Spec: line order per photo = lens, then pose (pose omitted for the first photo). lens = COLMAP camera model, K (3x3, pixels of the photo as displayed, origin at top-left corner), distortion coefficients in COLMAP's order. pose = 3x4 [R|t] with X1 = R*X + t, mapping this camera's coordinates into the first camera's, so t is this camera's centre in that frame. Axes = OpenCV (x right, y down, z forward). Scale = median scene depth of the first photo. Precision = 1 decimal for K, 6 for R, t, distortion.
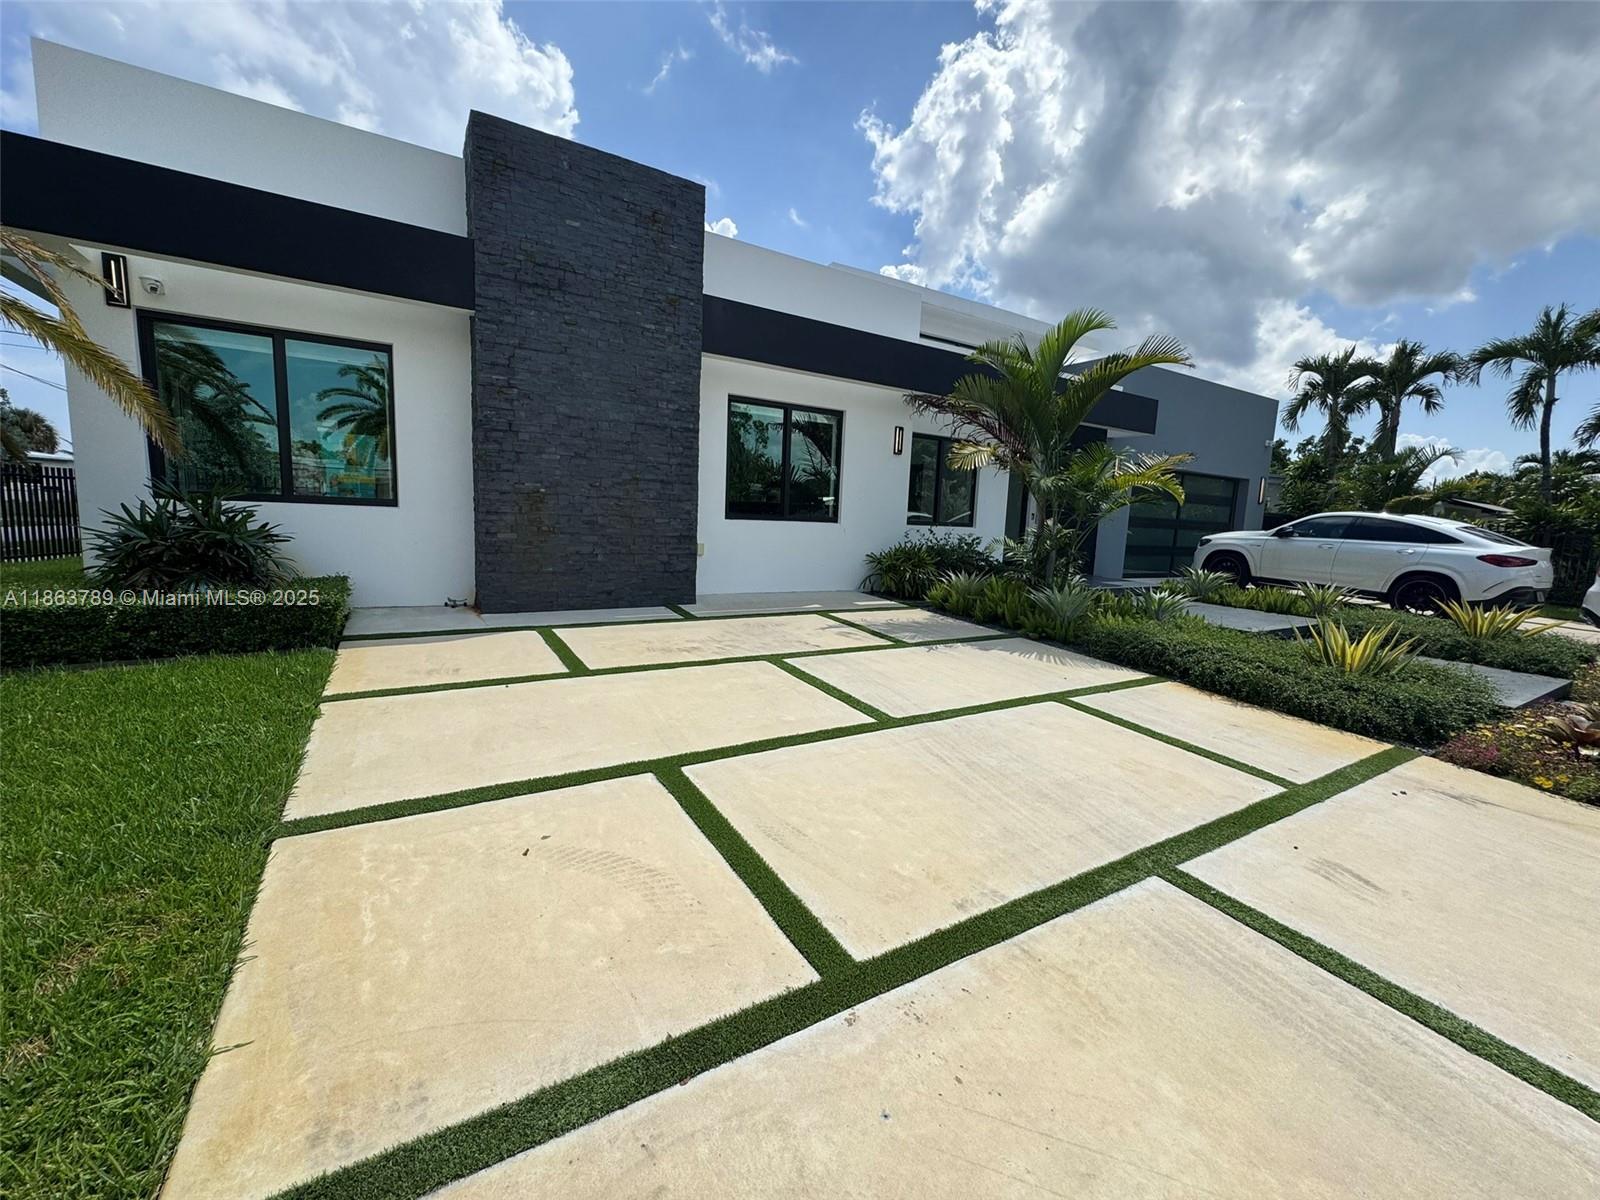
lens RADIAL K [[638.5, 0, 792.8], [0, 638.5, 593.9], [0, 0, 1]] dist [-0.001601, 0.000243]
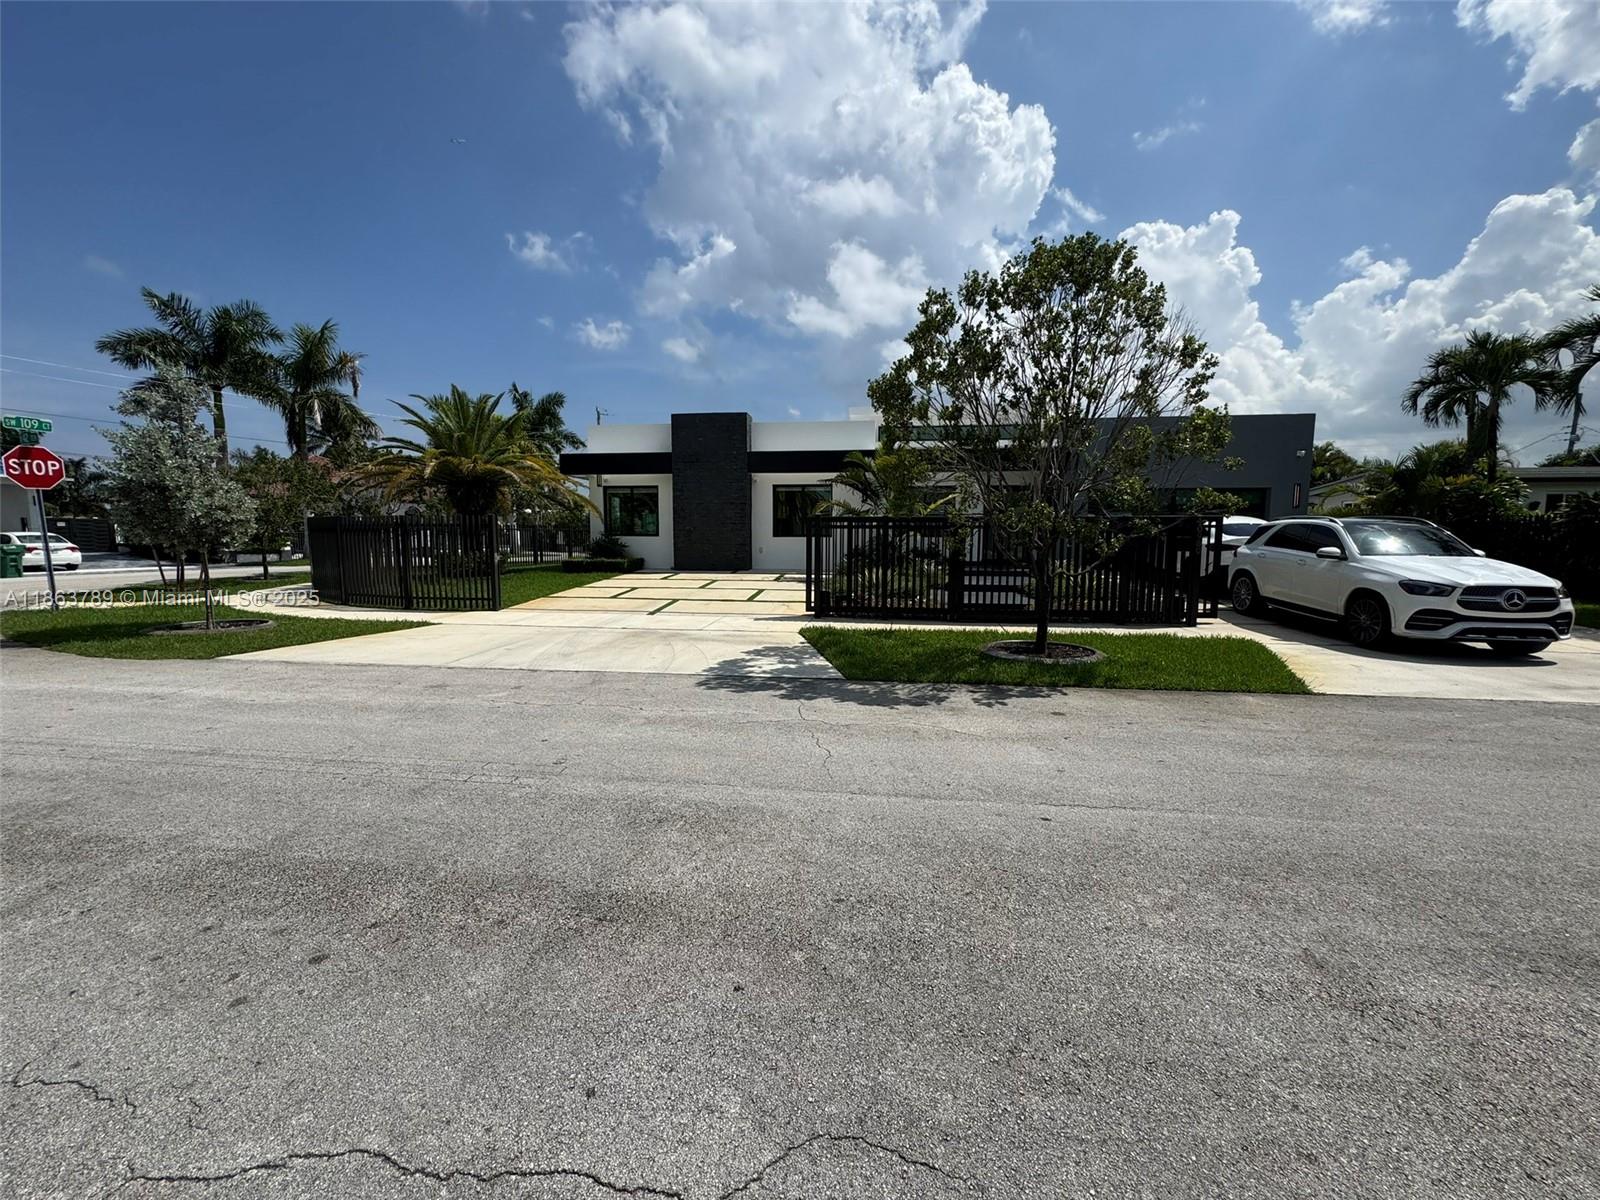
lens RADIAL K [[638.5, 0, 802.3], [0, 638.5, 599.9], [0, 0, 1]] dist [-0.001601, 0.000243]
pose [[0.770357, 0.026527, -0.637061, 1.935879], [-0.055154, 0.998162, -0.025132, 0.218605], [0.635223, 0.054497, 0.770404, -0.961848]]
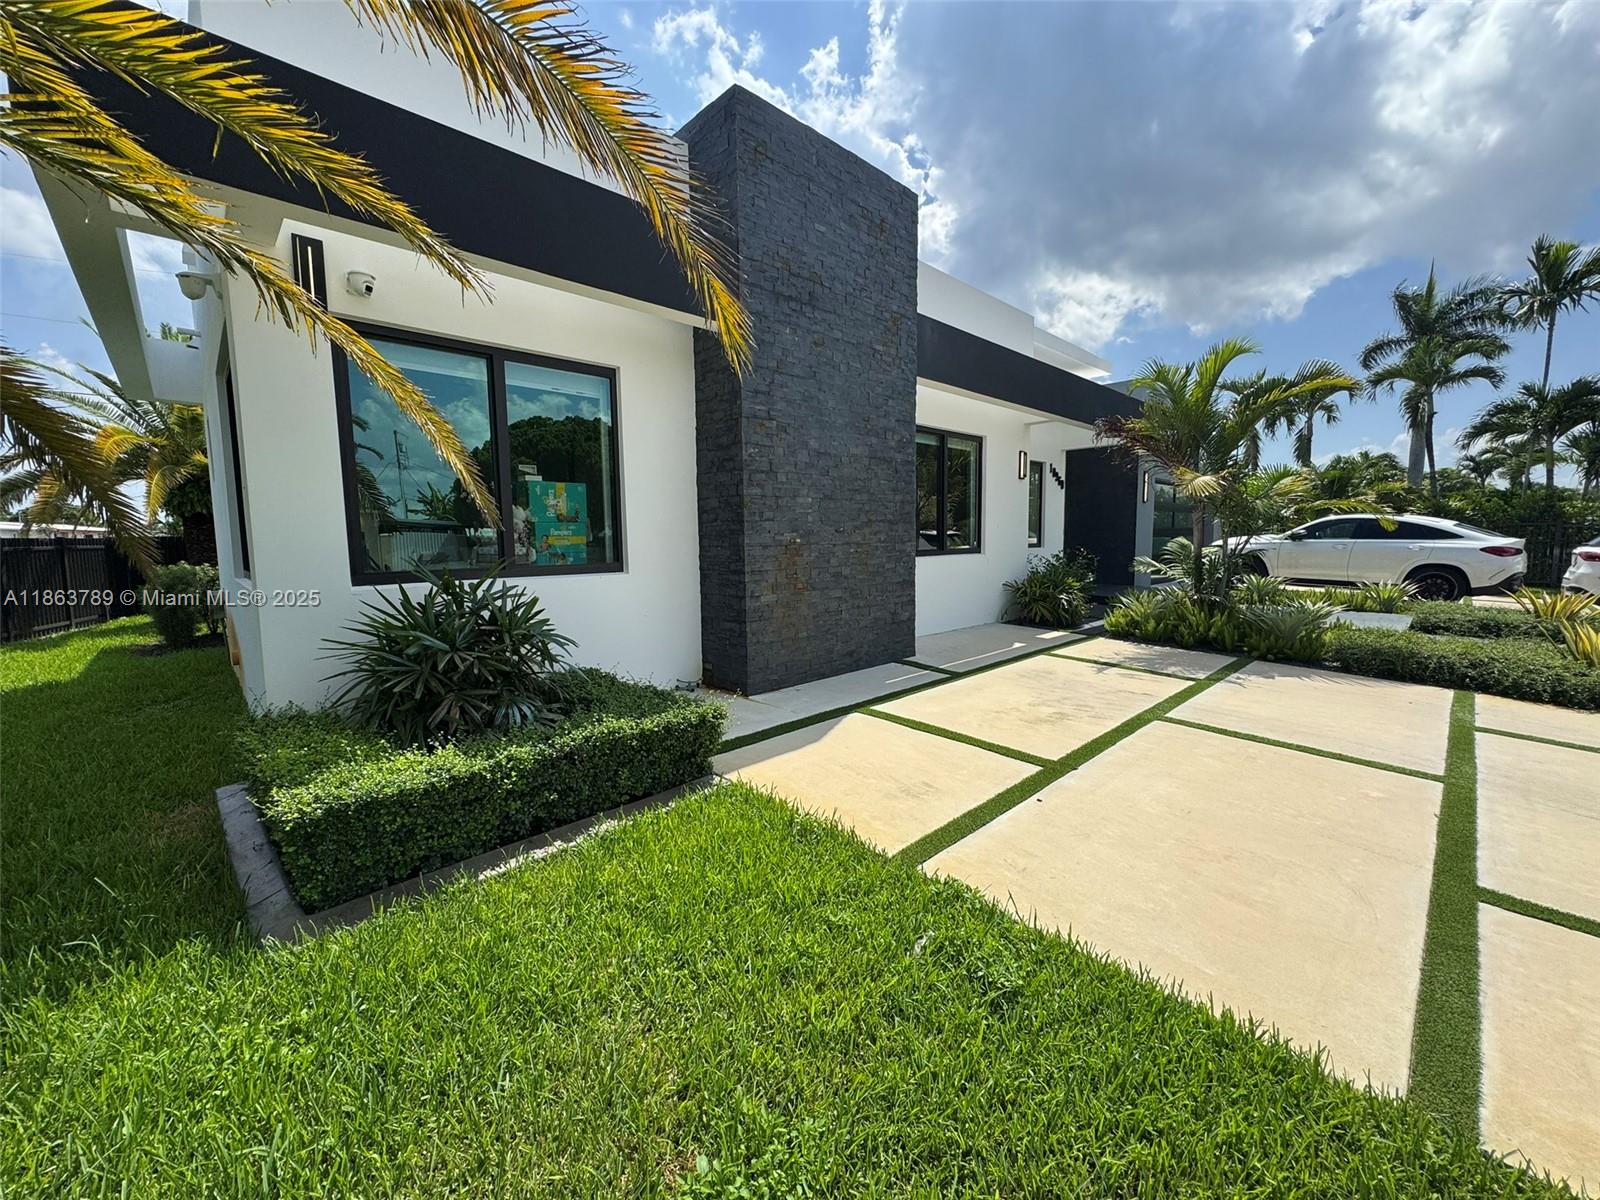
lens RADIAL K [[638.5, 0, 802.4], [0, 638.5, 595.1], [0, 0, 1]] dist [-0.001601, 0.000243]
pose [[0.975514, -0.073903, 0.207151, -0.562809], [0.080252, 0.996523, -0.022402, -0.071716], [-0.204775, 0.038478, 0.978053, 0.183002]]
